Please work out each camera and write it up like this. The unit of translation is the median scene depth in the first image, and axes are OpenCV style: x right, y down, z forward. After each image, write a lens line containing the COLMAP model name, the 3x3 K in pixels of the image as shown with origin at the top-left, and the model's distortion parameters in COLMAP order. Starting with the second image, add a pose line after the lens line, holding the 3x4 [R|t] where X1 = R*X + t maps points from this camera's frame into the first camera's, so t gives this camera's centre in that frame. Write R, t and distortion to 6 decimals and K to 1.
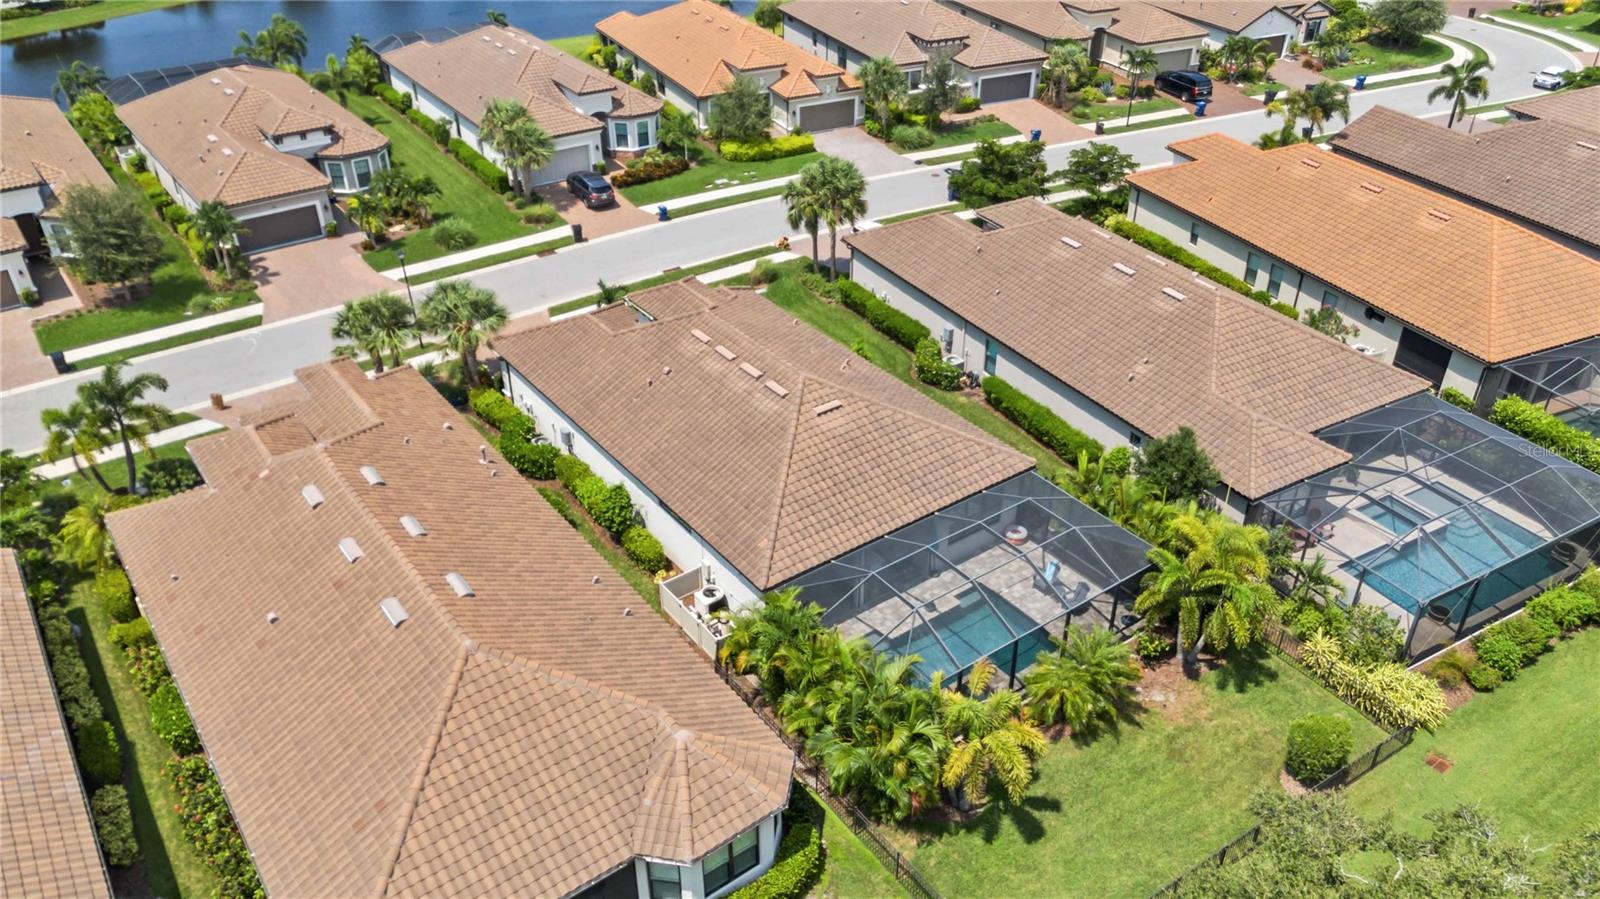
lens RADIAL K [[1175.9, 0, 802.0], [0, 1175.9, 442.8], [0, 0, 1]] dist [0.062290, -0.054756]
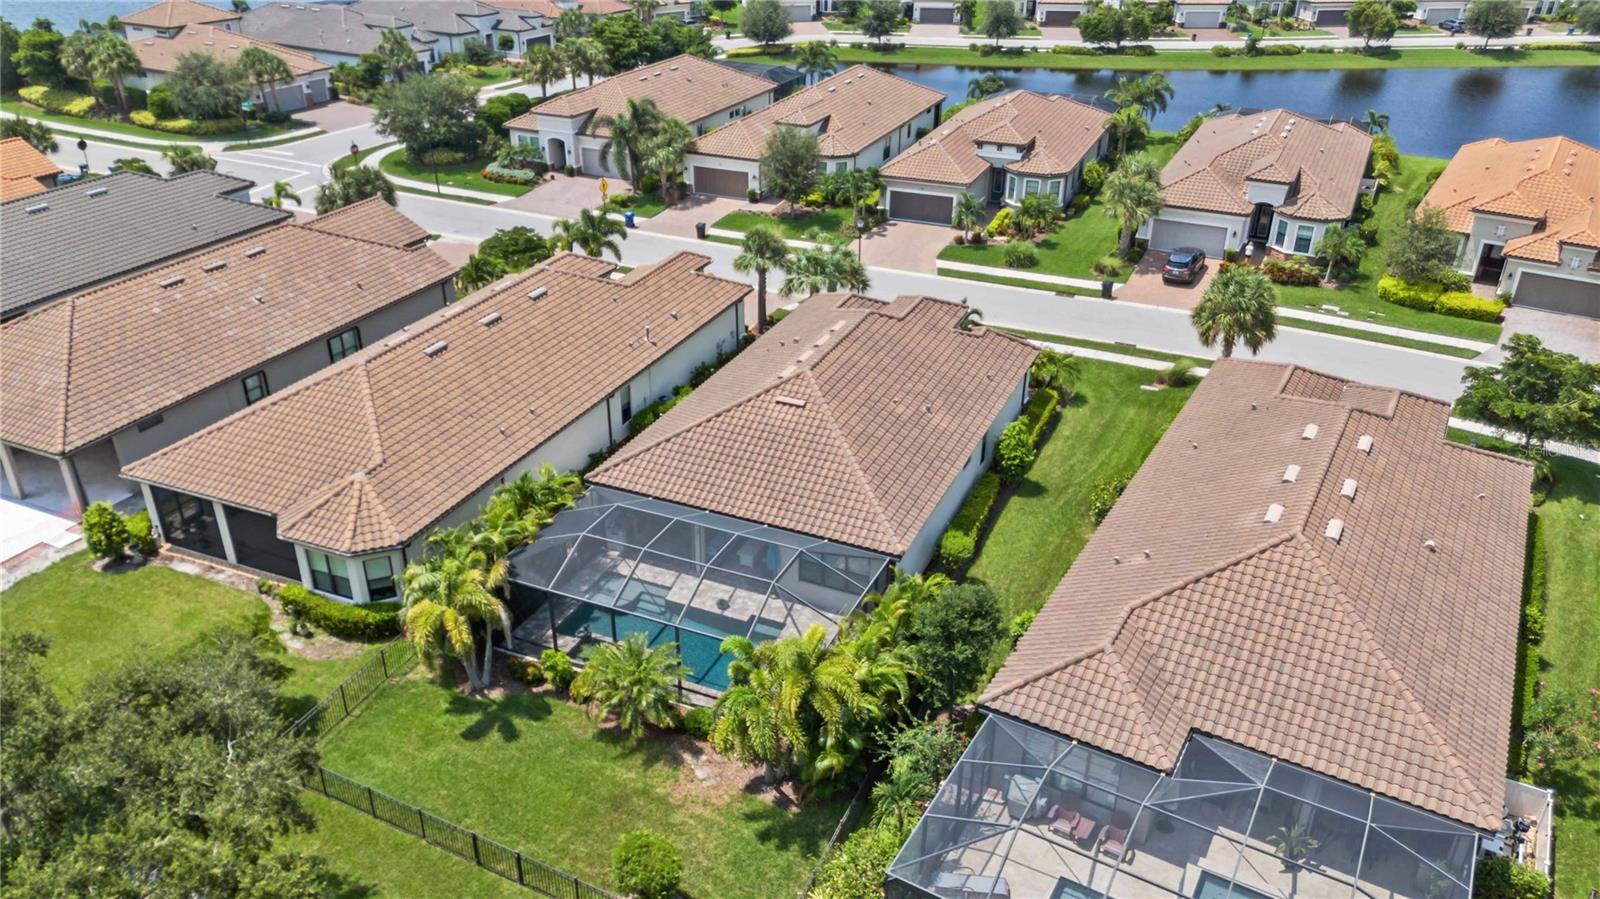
lens RADIAL K [[1175.9, 0, 789.7], [0, 1175.9, 449.2], [0, 0, 1]] dist [0.062290, -0.054756]
pose [[0.494723, 0.414420, -0.763875, 0.475297], [-0.473678, 0.865522, 0.162788, -0.092872], [0.728614, 0.281296, 0.624495, 0.211301]]
